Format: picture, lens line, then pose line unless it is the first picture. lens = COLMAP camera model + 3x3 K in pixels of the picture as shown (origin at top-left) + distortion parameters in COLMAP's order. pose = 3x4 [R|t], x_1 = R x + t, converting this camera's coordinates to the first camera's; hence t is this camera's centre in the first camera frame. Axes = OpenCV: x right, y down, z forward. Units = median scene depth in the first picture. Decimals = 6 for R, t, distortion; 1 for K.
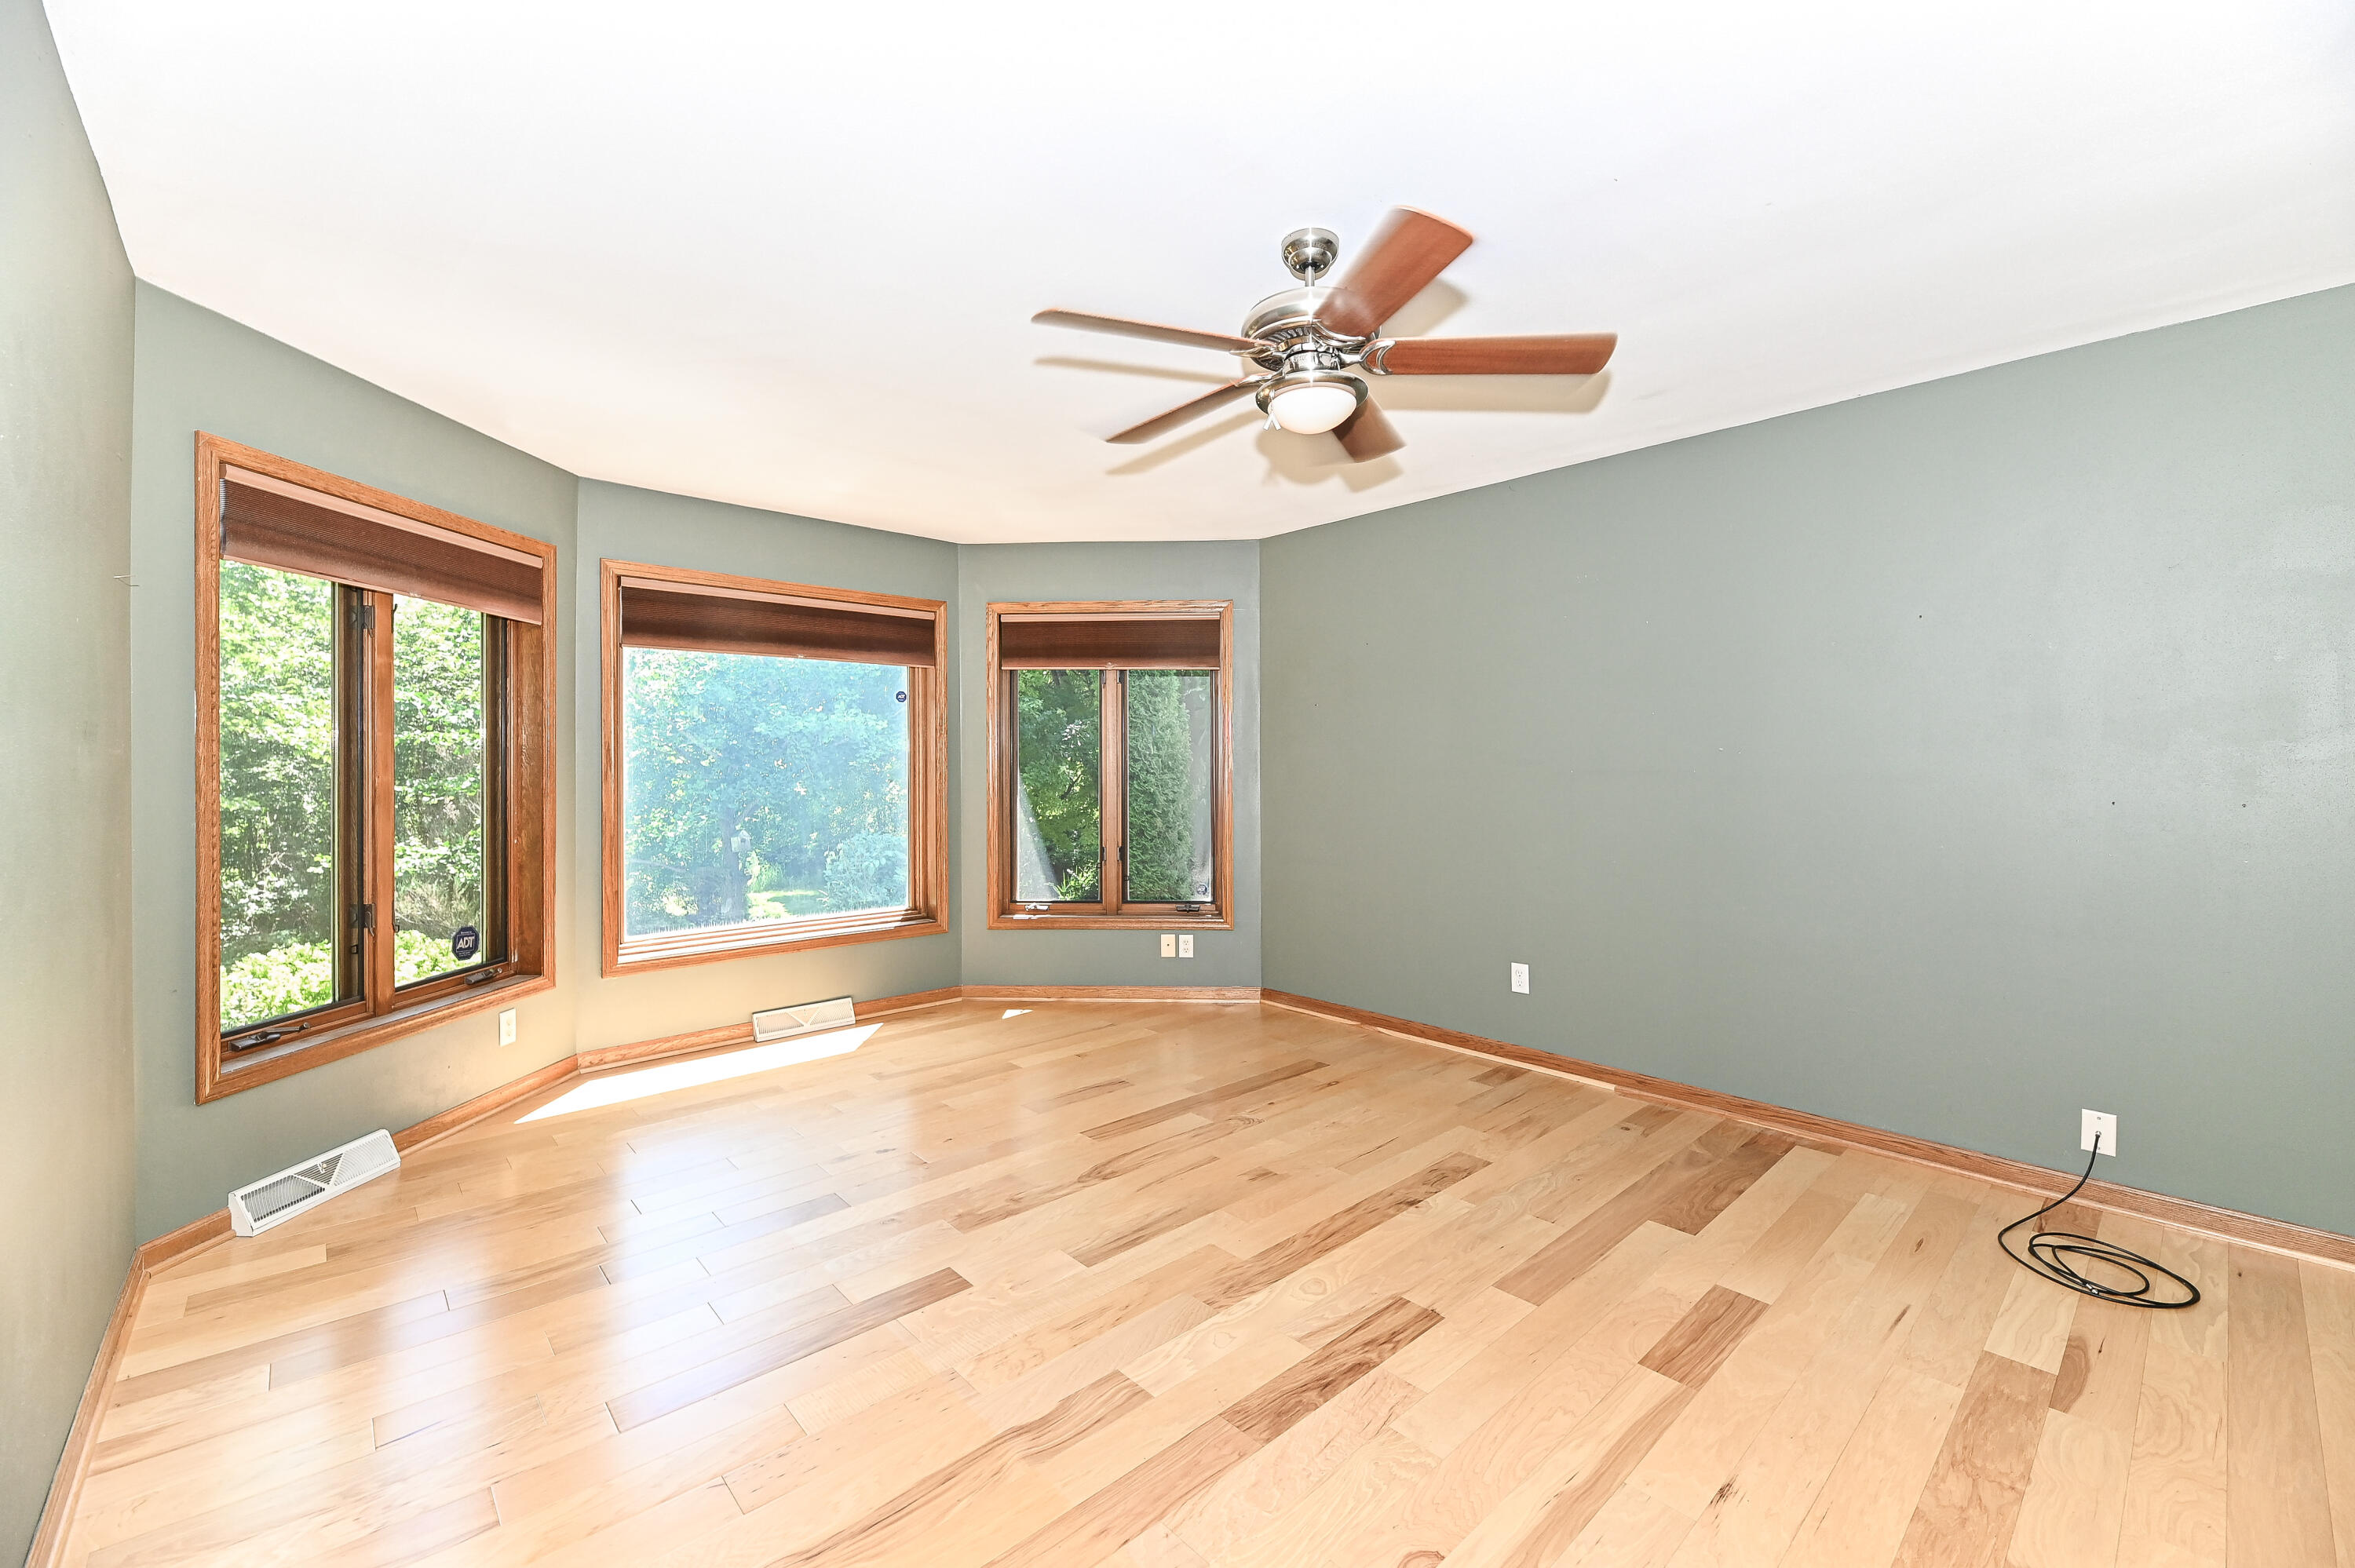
lens RADIAL K [[964.3, 0, 1174.9], [0, 964.3, 769.1], [0, 0, 1]] dist [-0.001385, -0.000627]
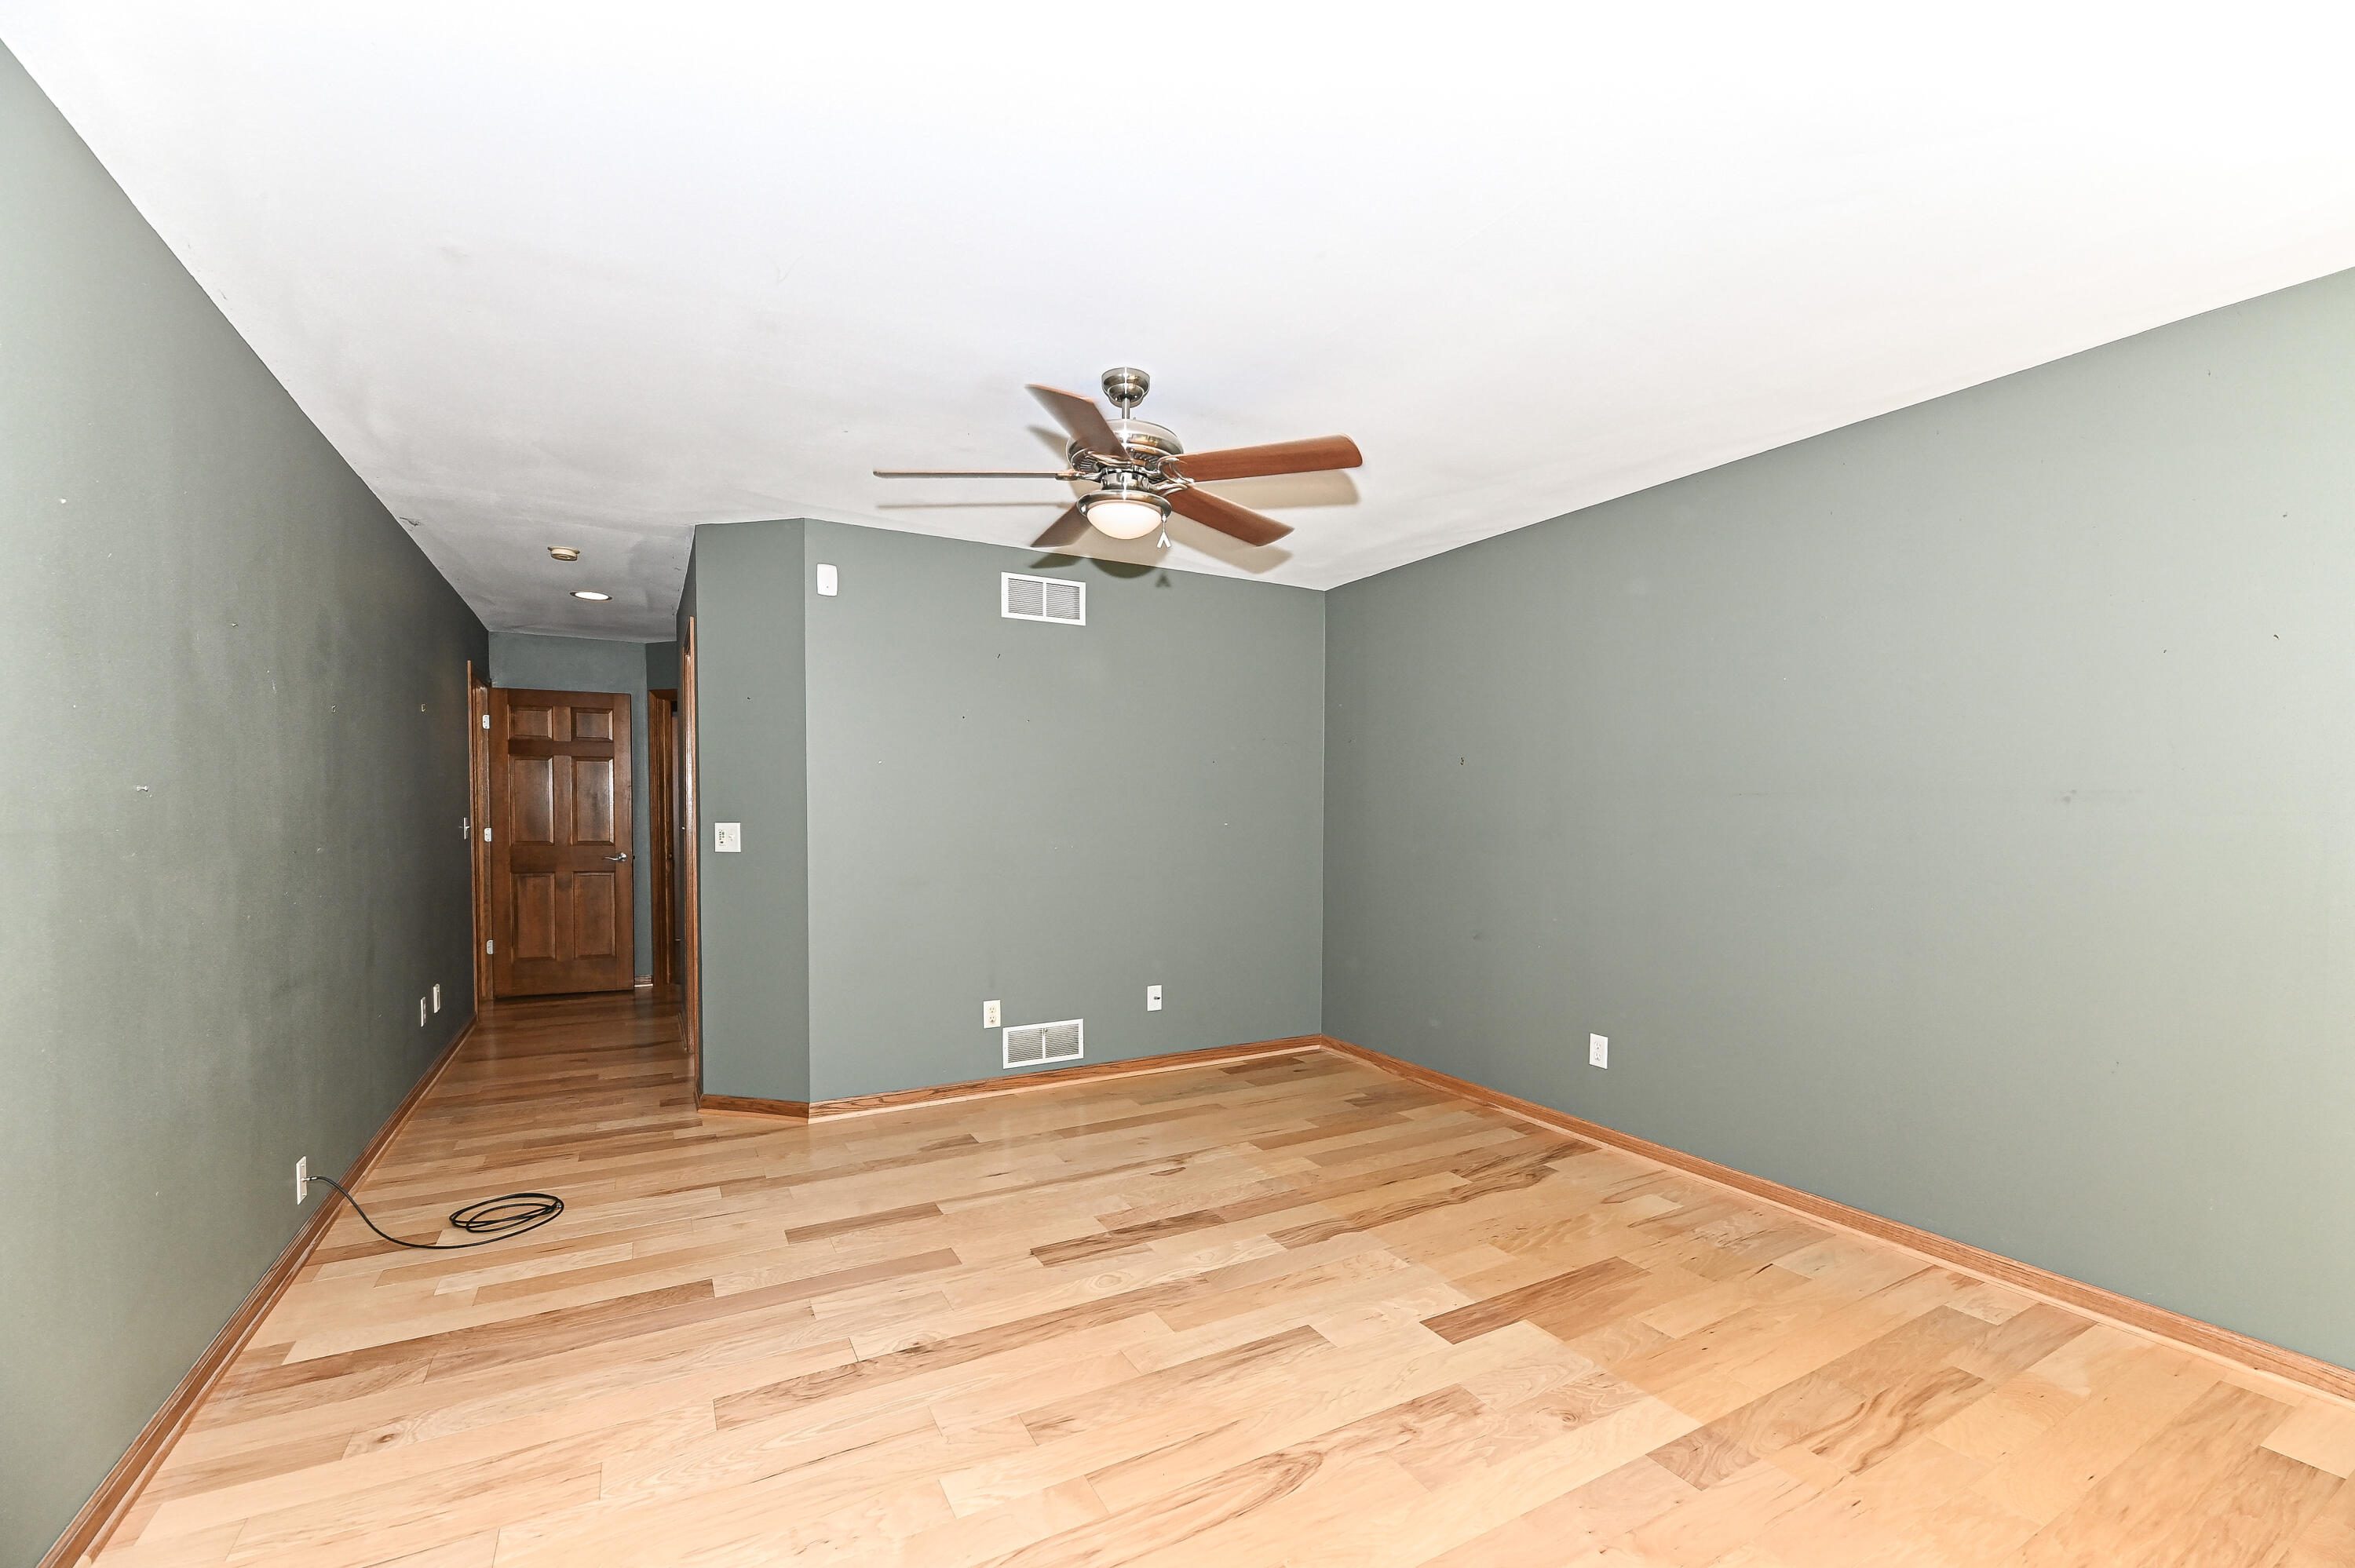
lens RADIAL K [[969.2, 0, 1173.6], [0, 969.2, 801.7], [0, 0, 1]] dist [0.000301, 0.000062]
pose [[-0.971392, -0.004538, 0.237438, -0.203036], [-0.003283, 0.999978, 0.005681, -0.030578], [-0.237458, 0.004739, -0.971386, 2.142963]]
